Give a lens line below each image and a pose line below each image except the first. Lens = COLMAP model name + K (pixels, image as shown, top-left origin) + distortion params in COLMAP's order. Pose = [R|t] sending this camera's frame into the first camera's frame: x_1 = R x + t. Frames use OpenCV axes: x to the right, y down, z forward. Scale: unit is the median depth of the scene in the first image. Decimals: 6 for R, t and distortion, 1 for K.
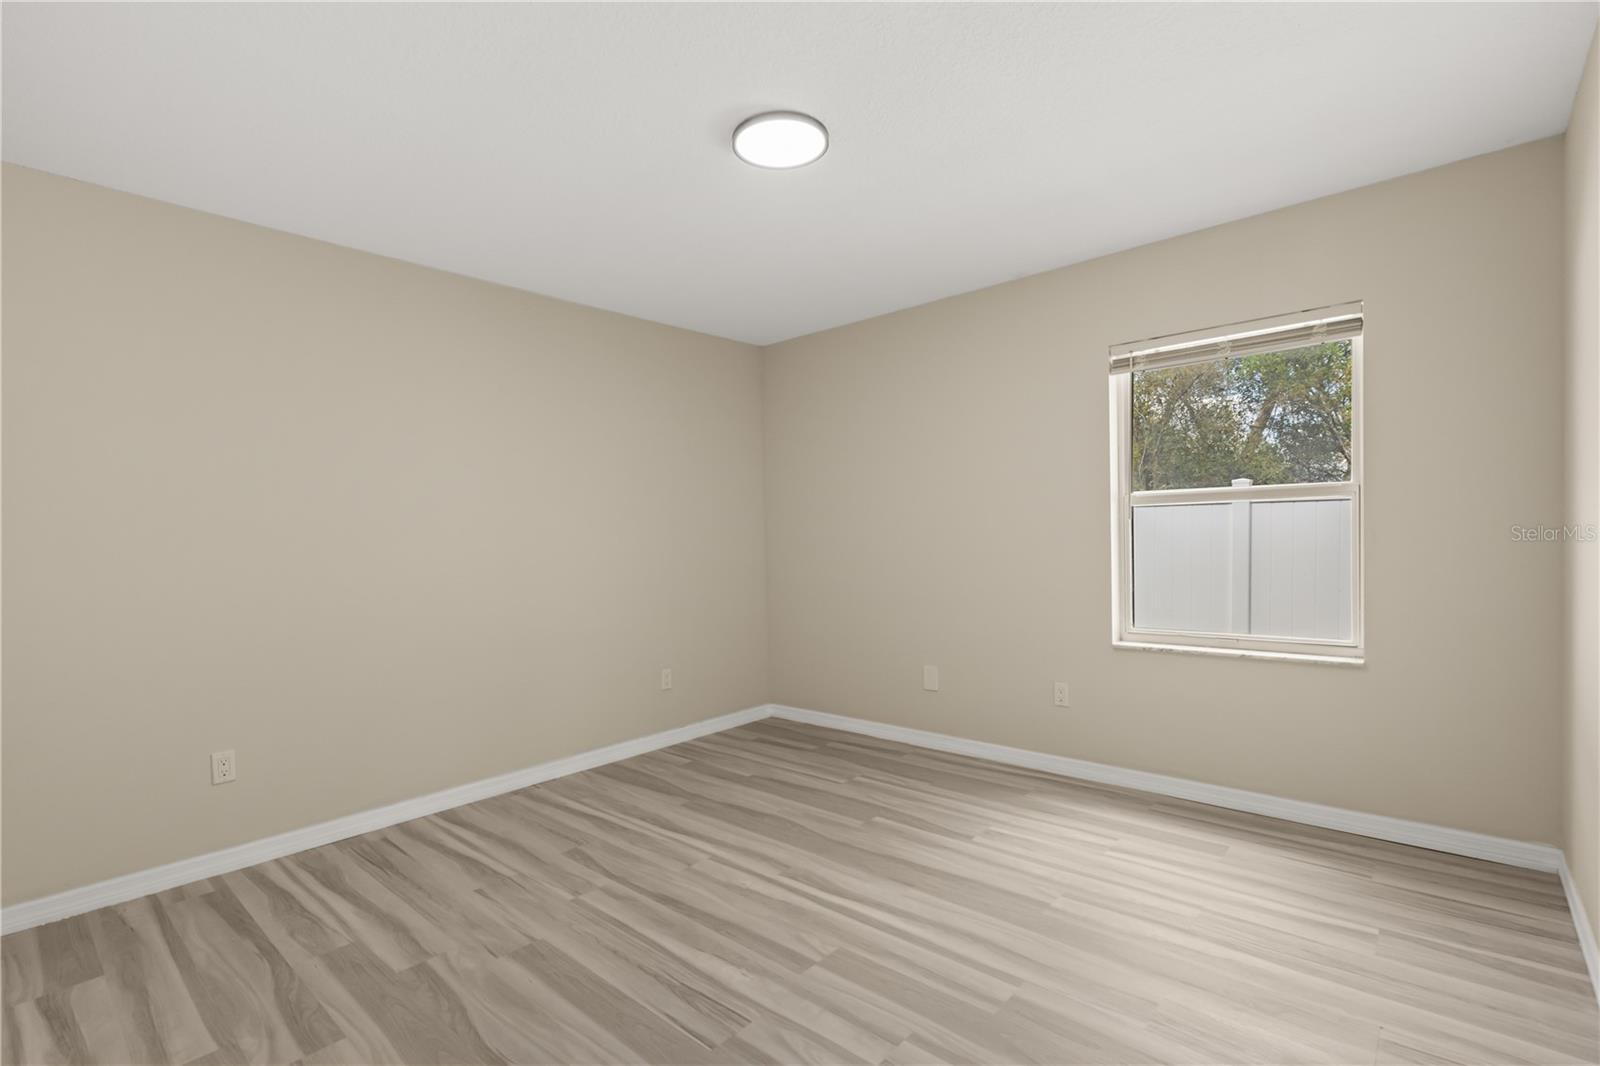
lens RADIAL K [[717.3, 0, 799.1], [0, 717.3, 527.6], [0, 0, 1]] dist [0.000472, -0.000250]
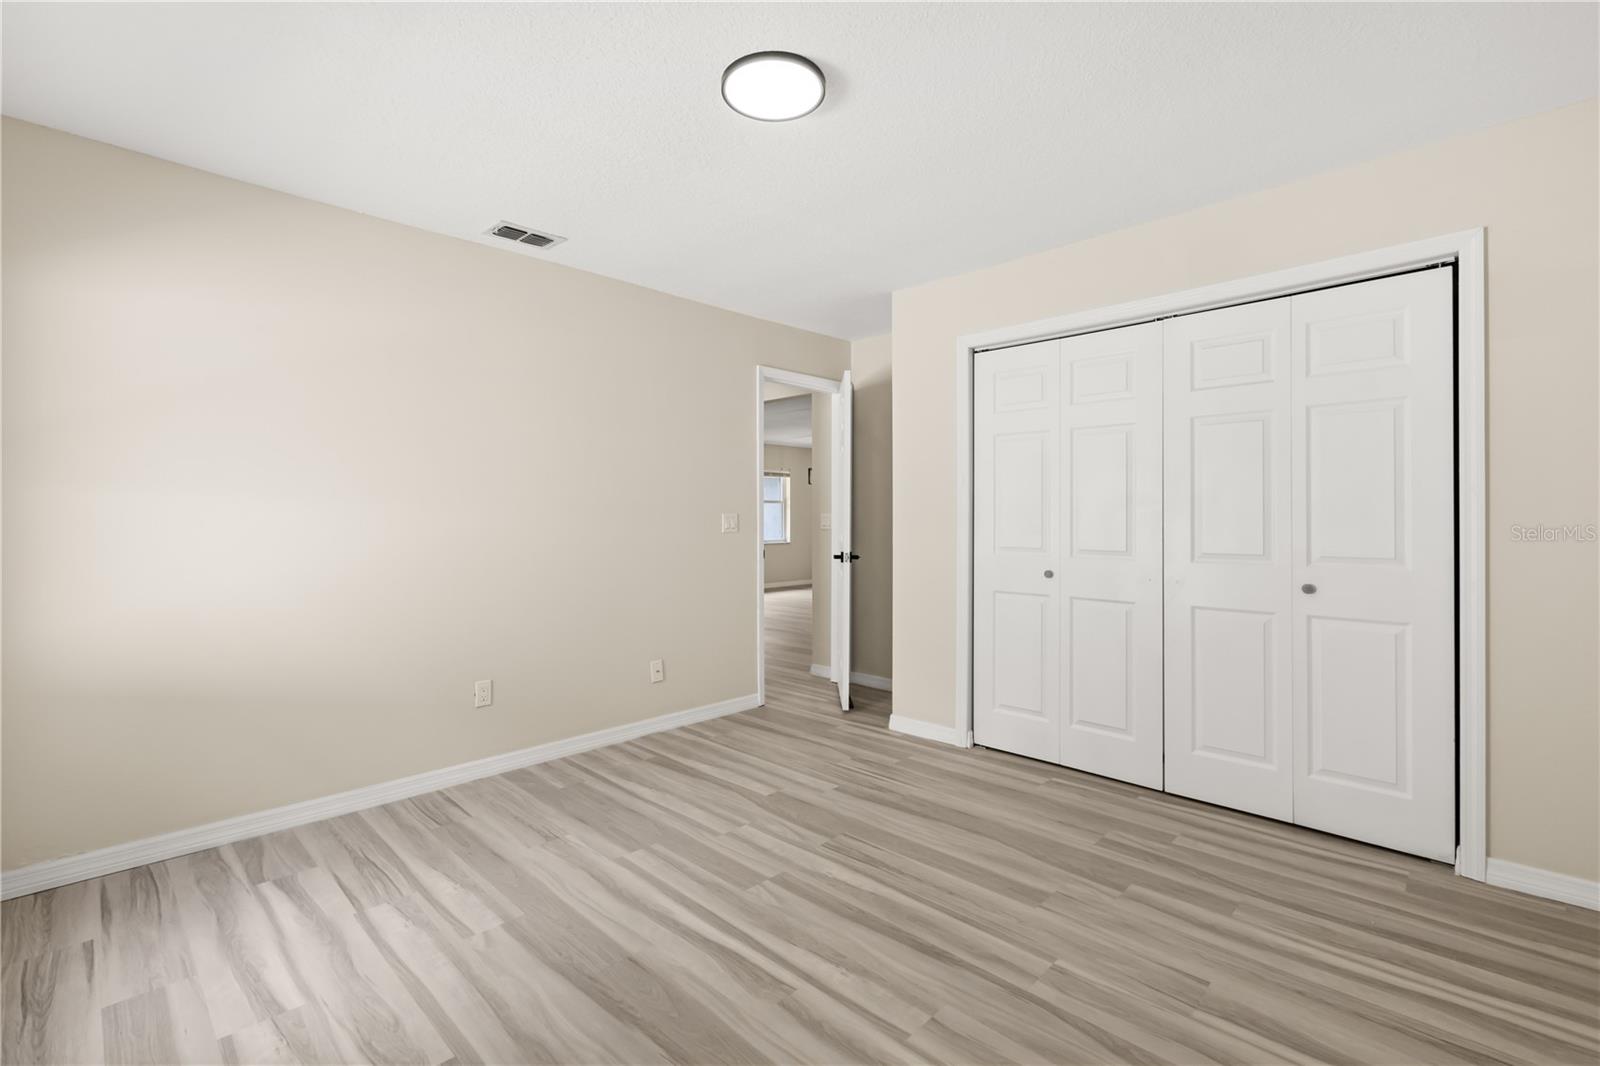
lens RADIAL K [[717.3, 0, 799.1], [0, 717.3, 527.6], [0, 0, 1]] dist [0.000472, -0.000250]
pose [[-0.998286, 0.025056, 0.052890, -0.095719], [0.025003, 0.999686, -0.001660, 0.034319], [-0.052915, -0.000335, -0.998599, 2.041811]]
